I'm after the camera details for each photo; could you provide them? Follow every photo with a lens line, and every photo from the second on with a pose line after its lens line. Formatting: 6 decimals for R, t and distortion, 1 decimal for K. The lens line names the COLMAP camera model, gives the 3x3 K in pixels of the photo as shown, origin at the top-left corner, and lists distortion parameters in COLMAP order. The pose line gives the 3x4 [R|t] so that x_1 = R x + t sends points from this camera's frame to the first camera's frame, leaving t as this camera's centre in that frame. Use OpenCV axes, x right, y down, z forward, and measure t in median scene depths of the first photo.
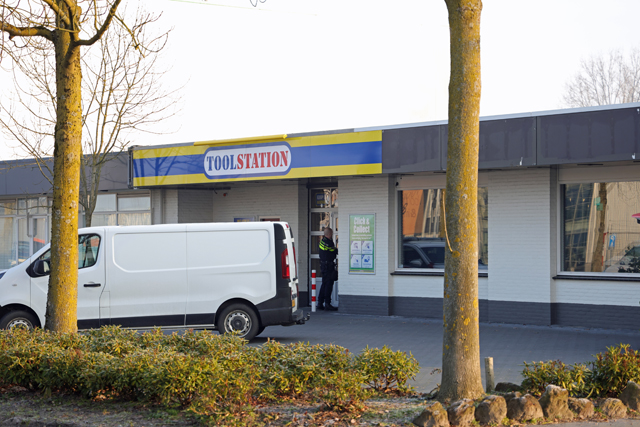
lens RADIAL K [[1825.8, 0, 321.2], [0, 1825.8, 209.9], [0, 0, 1]] dist [0.672000, 0.000000]
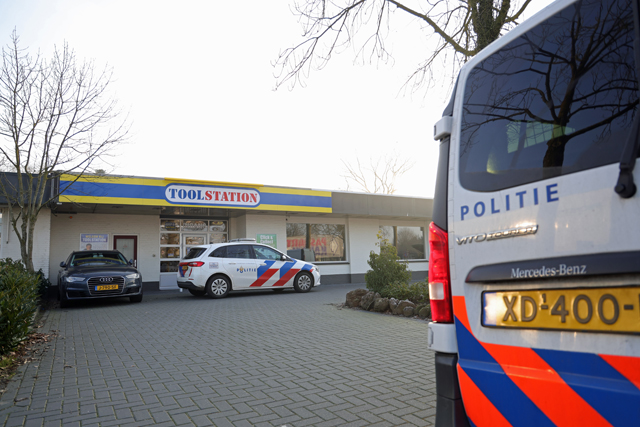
lens RADIAL K [[451.9, 0, 320.5], [0, 451.9, 216.8], [0, 0, 1]] dist [-0.053430, 0.010698]
pose [[0.098549, 0.101870, 0.989904, -0.475741], [0.004633, 0.994689, -0.102823, 0.037081], [-0.995121, 0.014719, 0.097554, 0.979232]]
